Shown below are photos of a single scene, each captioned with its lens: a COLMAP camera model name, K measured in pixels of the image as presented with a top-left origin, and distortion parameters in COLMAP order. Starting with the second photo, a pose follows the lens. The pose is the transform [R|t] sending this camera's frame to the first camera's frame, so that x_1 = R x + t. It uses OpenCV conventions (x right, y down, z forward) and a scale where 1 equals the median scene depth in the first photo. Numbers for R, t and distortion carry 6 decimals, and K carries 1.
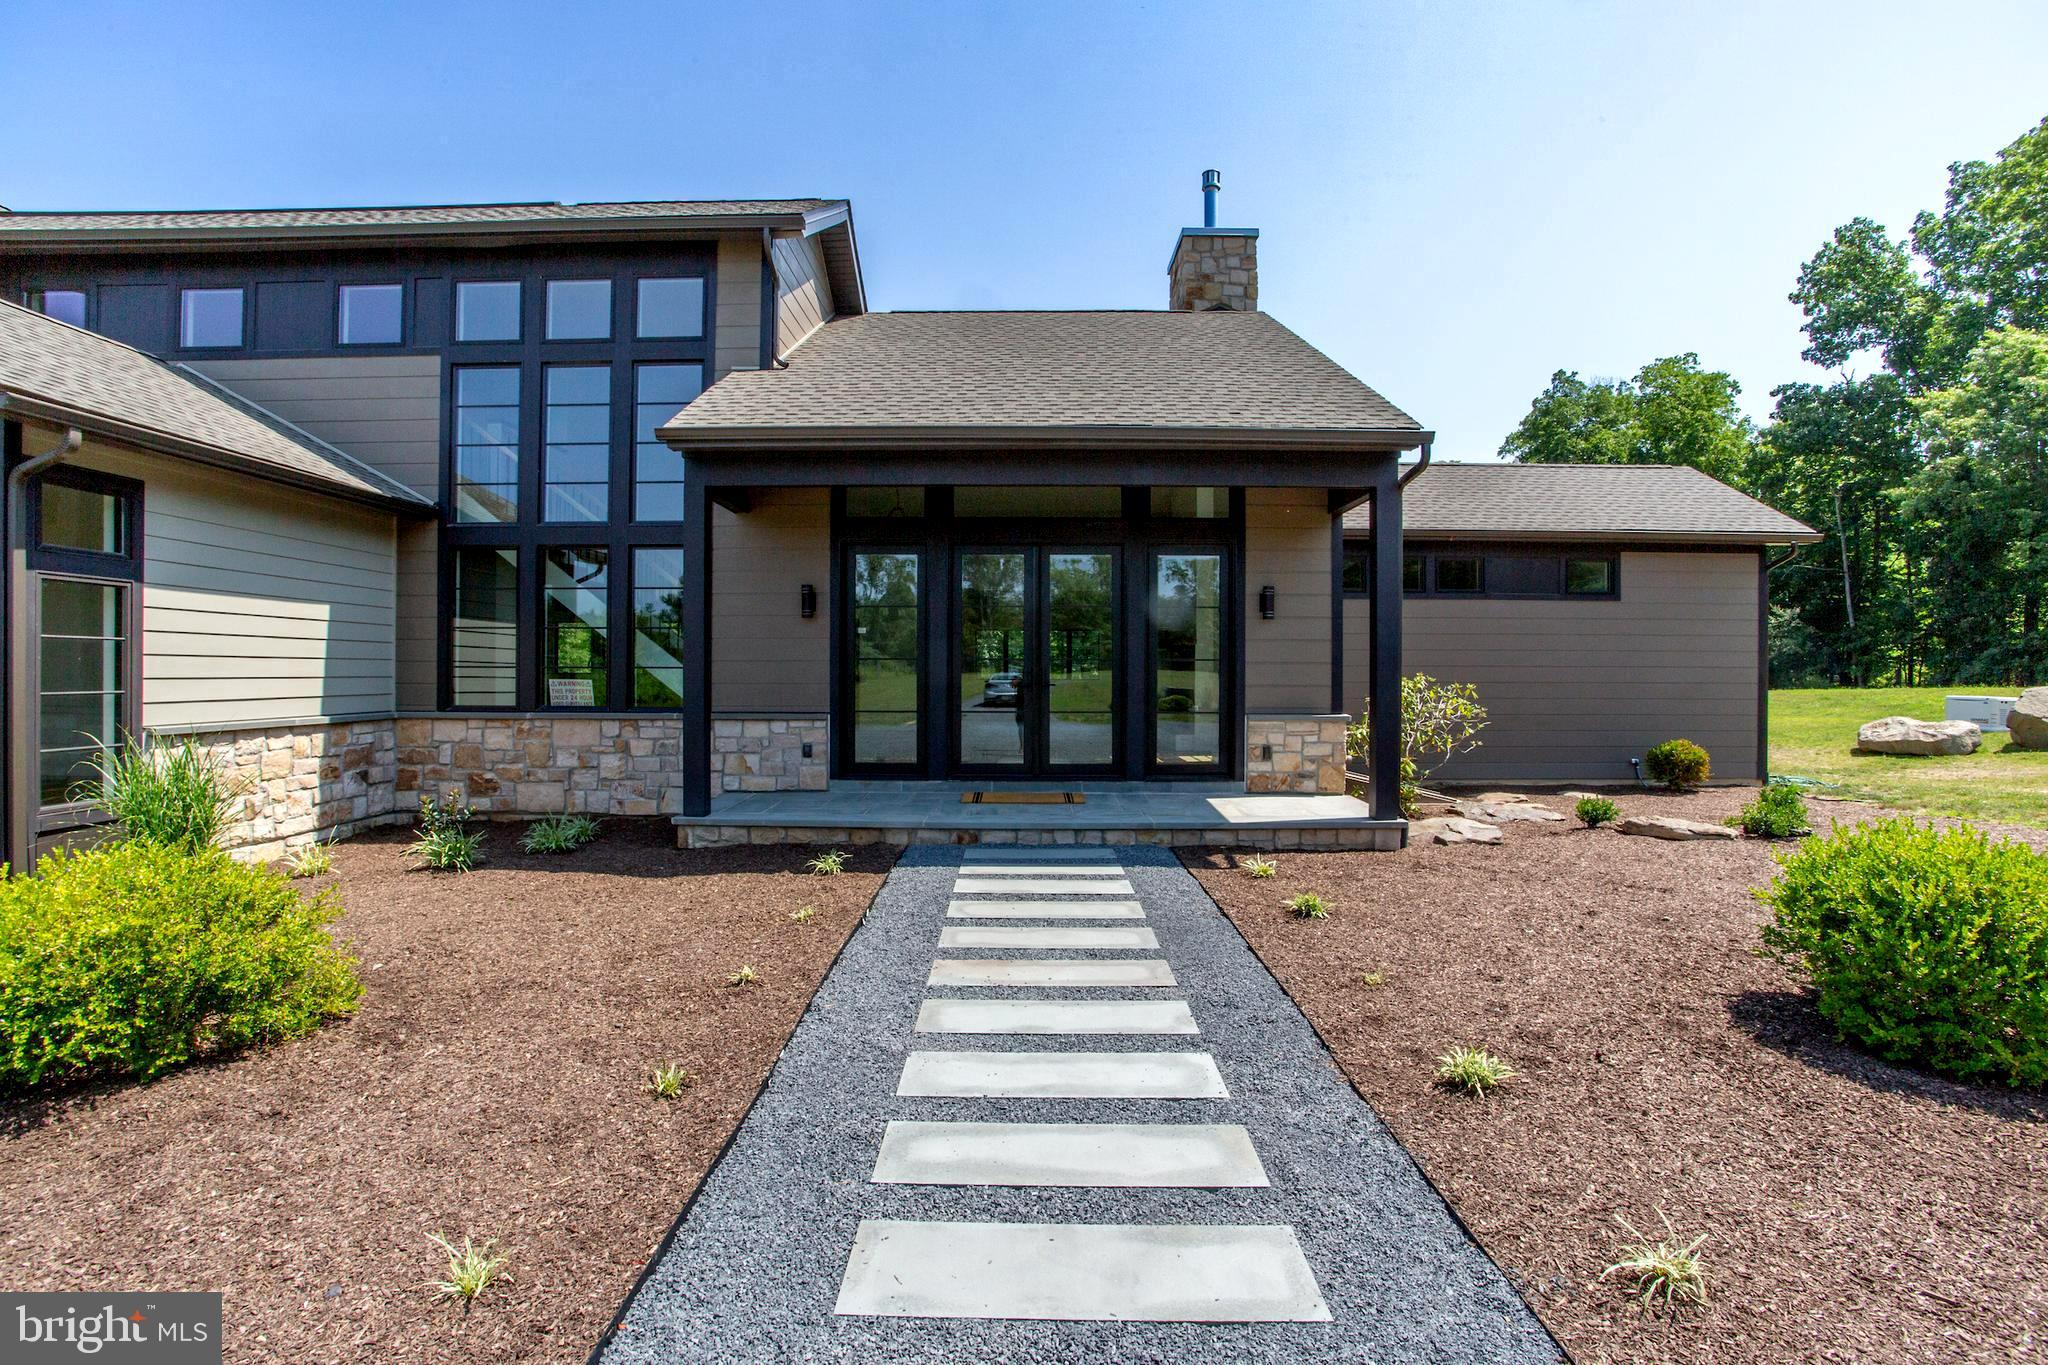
lens RADIAL K [[1003.2, 0, 1008.7], [0, 1003.2, 675.7], [0, 0, 1]] dist [-0.069718, 0.026364]
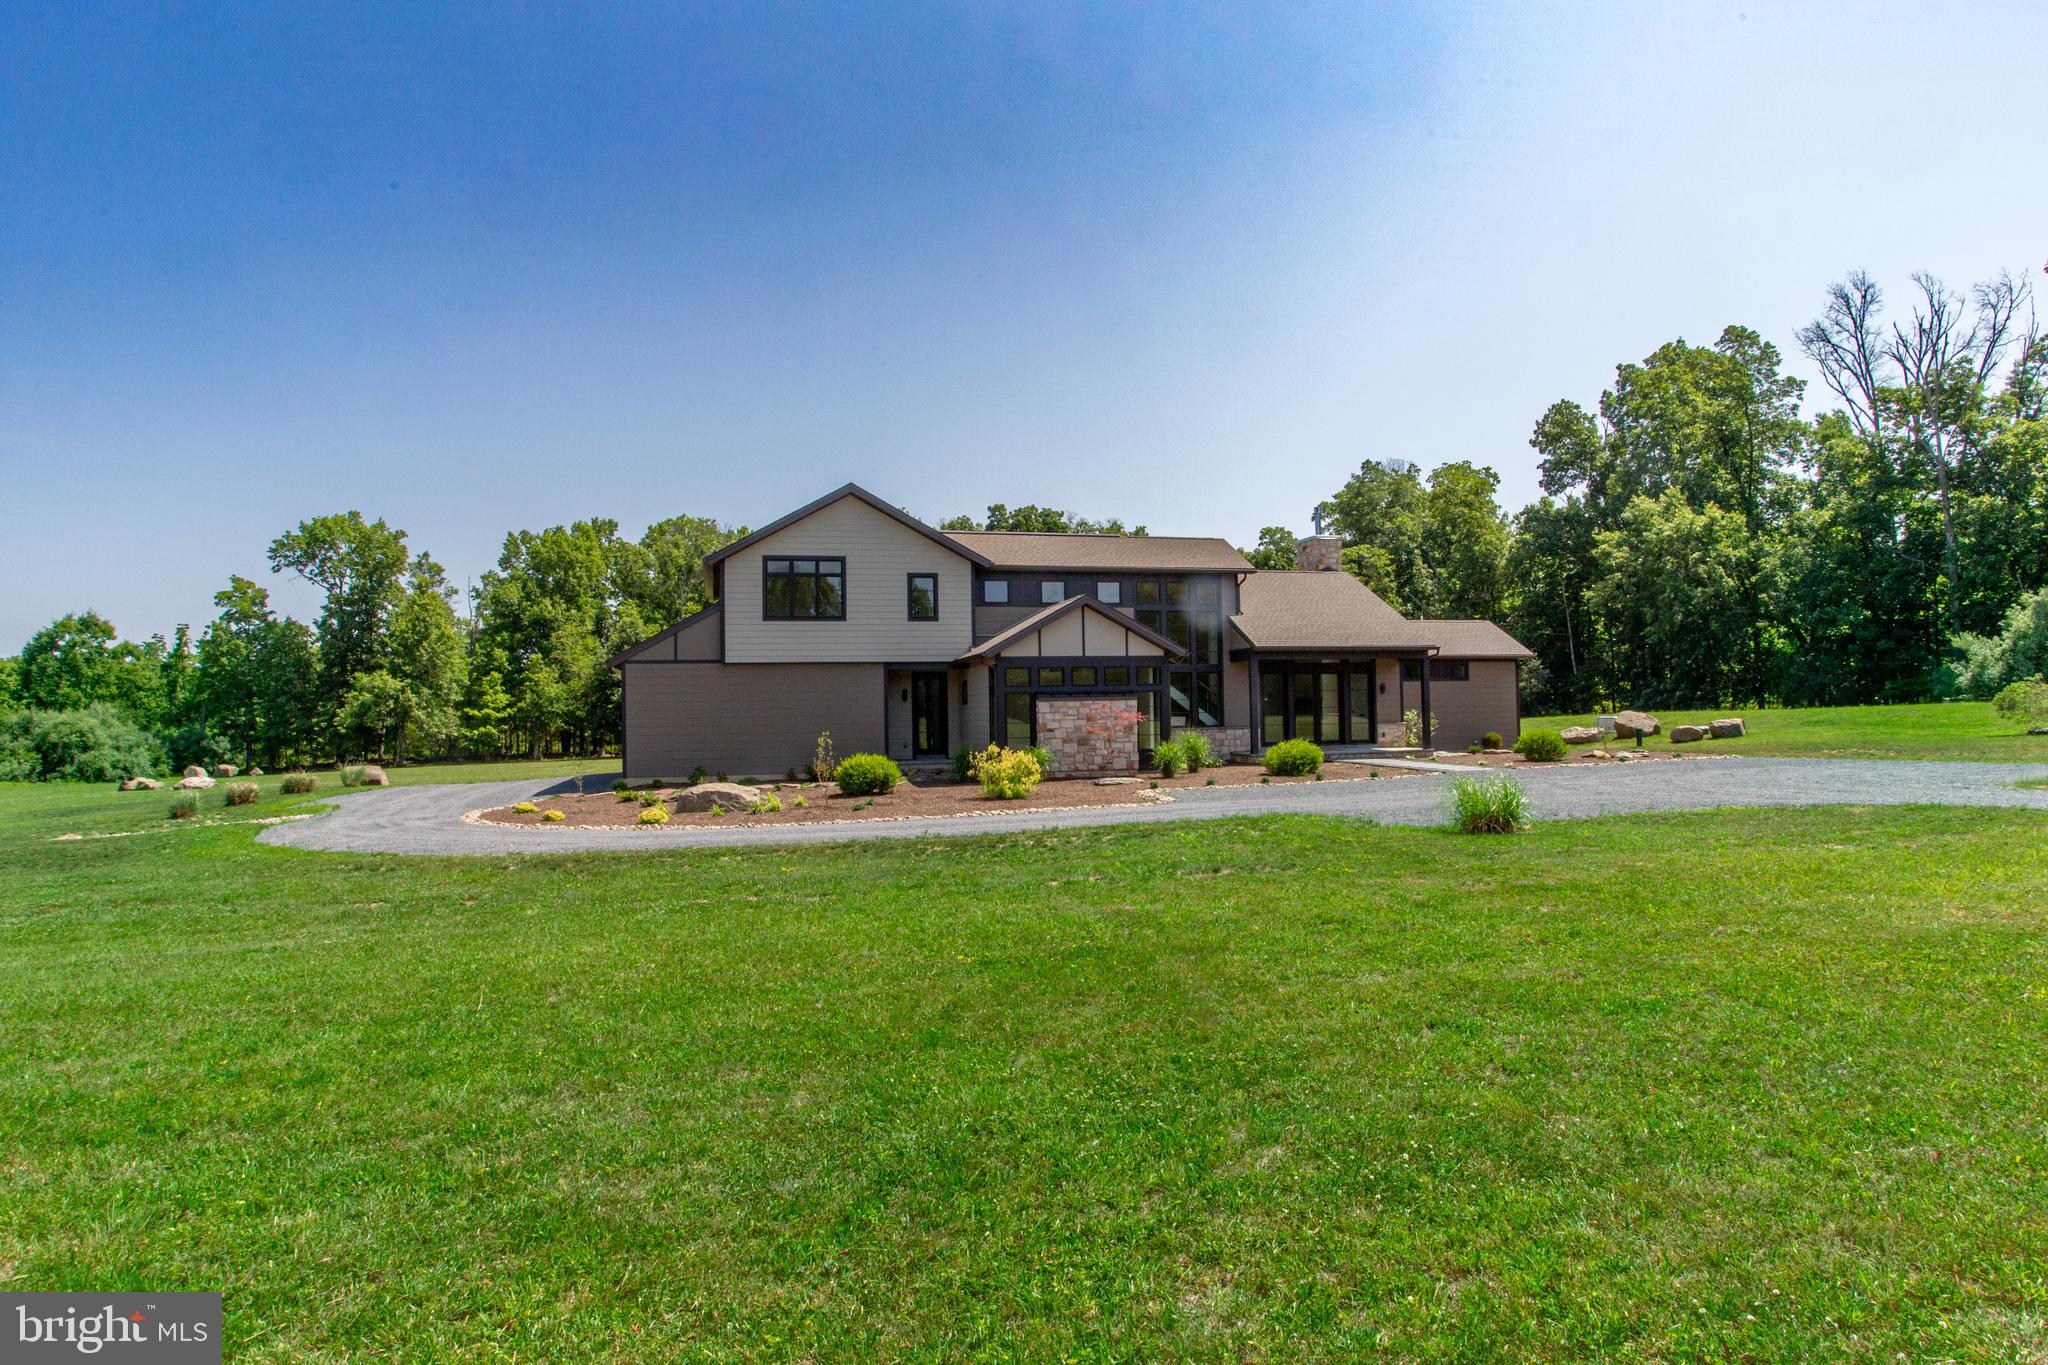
lens RADIAL K [[1207.0, 0, 1059.6], [0, 1207.0, 686.2], [0, 0, 1]] dist [-0.062535, 0.000685]
pose [[0.958301, -0.013965, 0.285419, -1.853899], [0.023619, 0.999258, -0.030409, 0.013292], [-0.284783, 0.035882, 0.957920, -2.431795]]
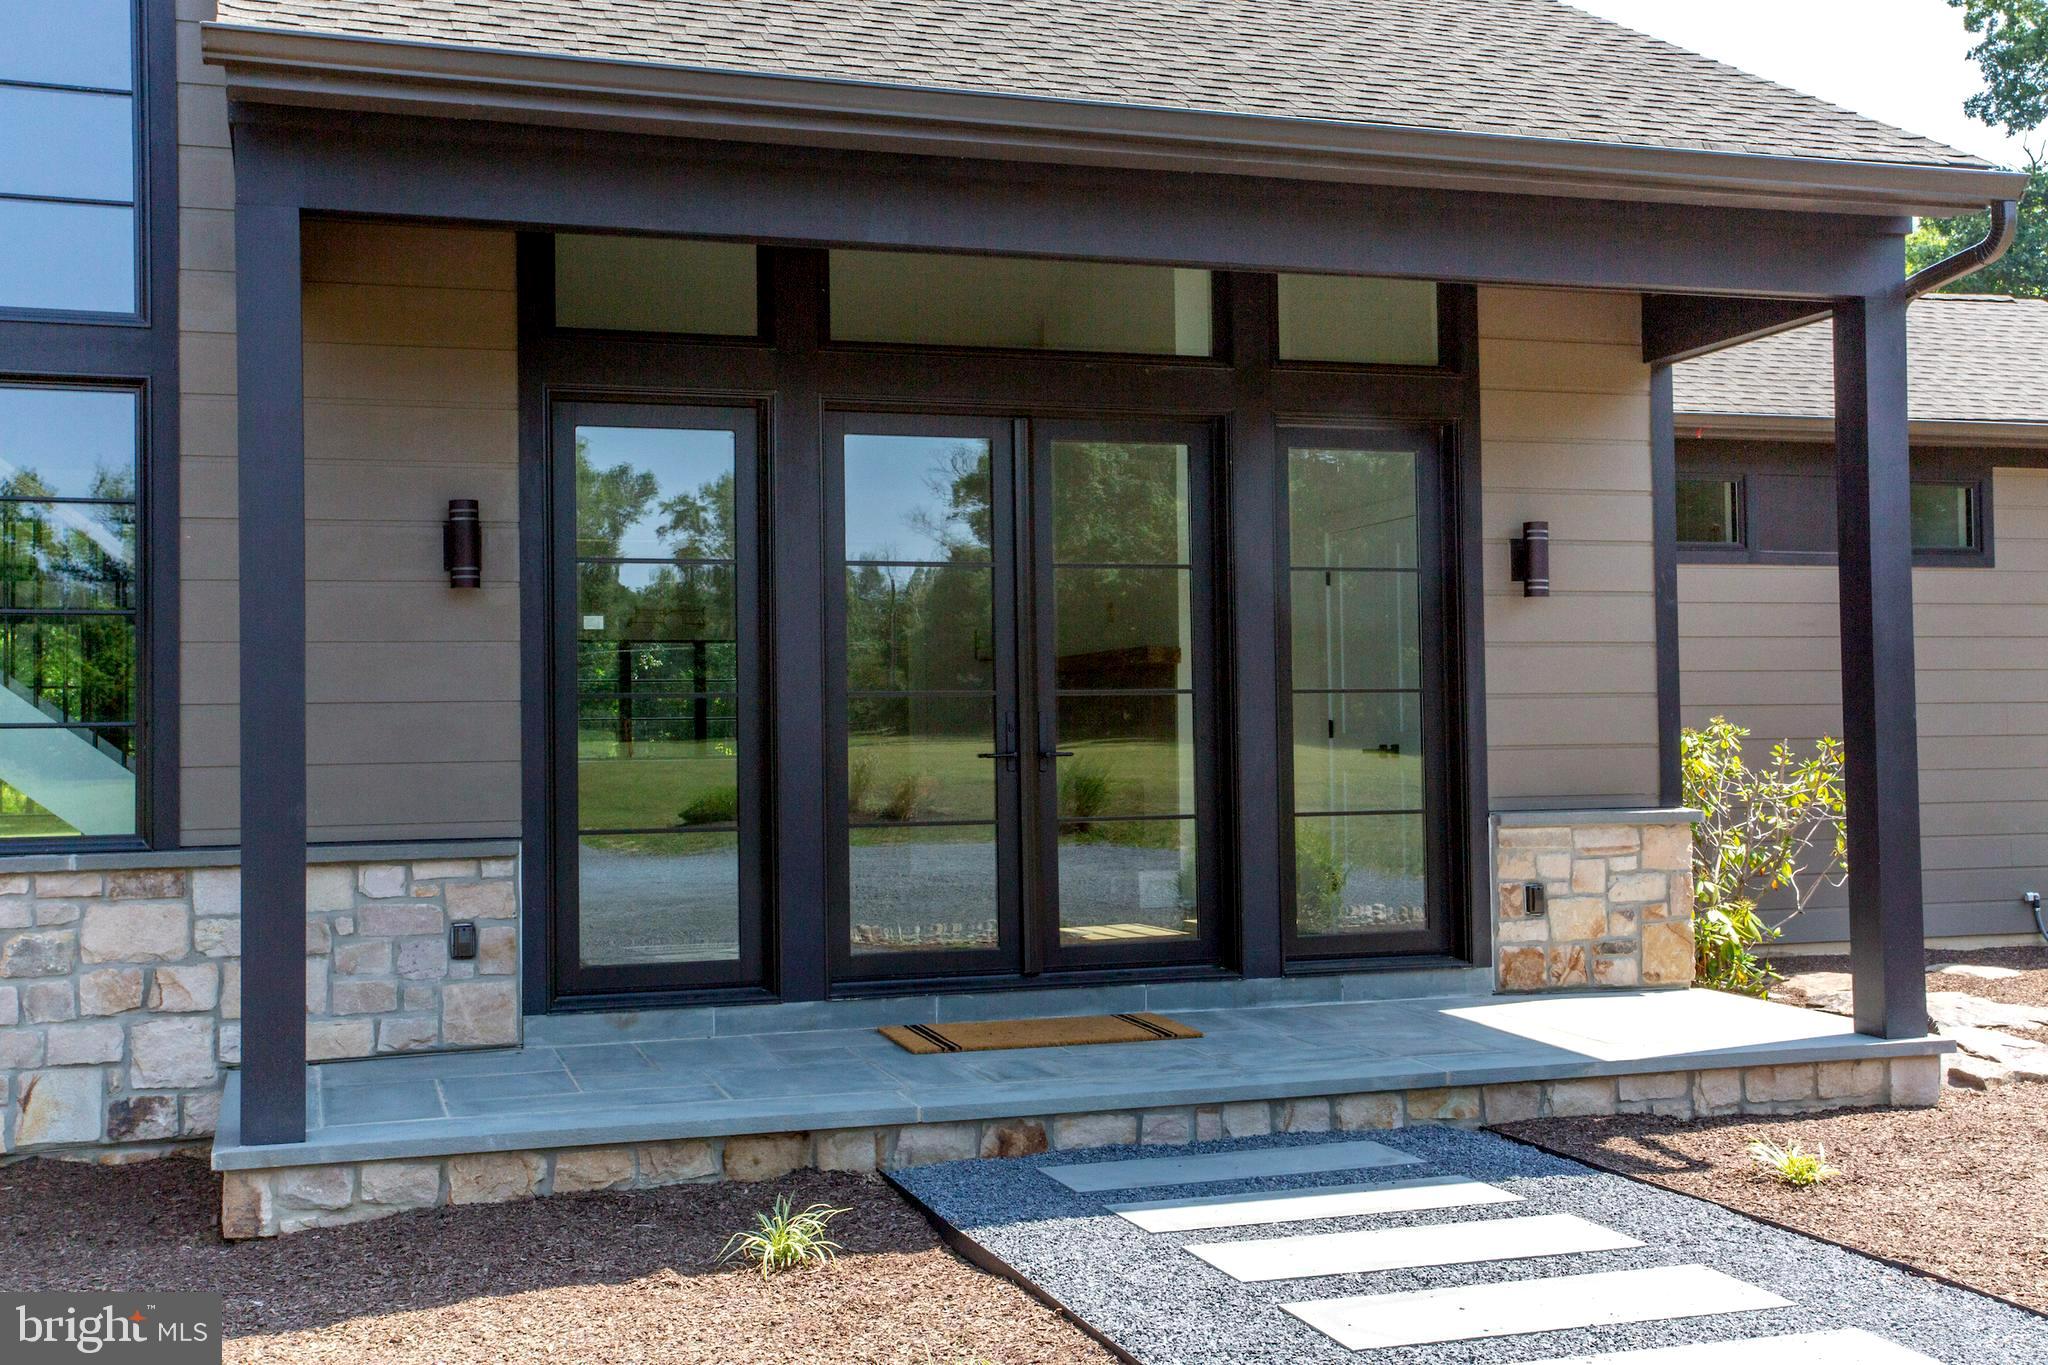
lens RADIAL K [[2235.9, 0, 1024.0], [0, 2235.9, 682.5], [0, 0, 1]] dist [0.065721, -0.000792]
pose [[0.945818, -0.008050, 0.324598, -0.275072], [0.018506, 0.999404, -0.029136, 0.006354], [-0.324170, 0.033565, 0.945403, 0.133540]]
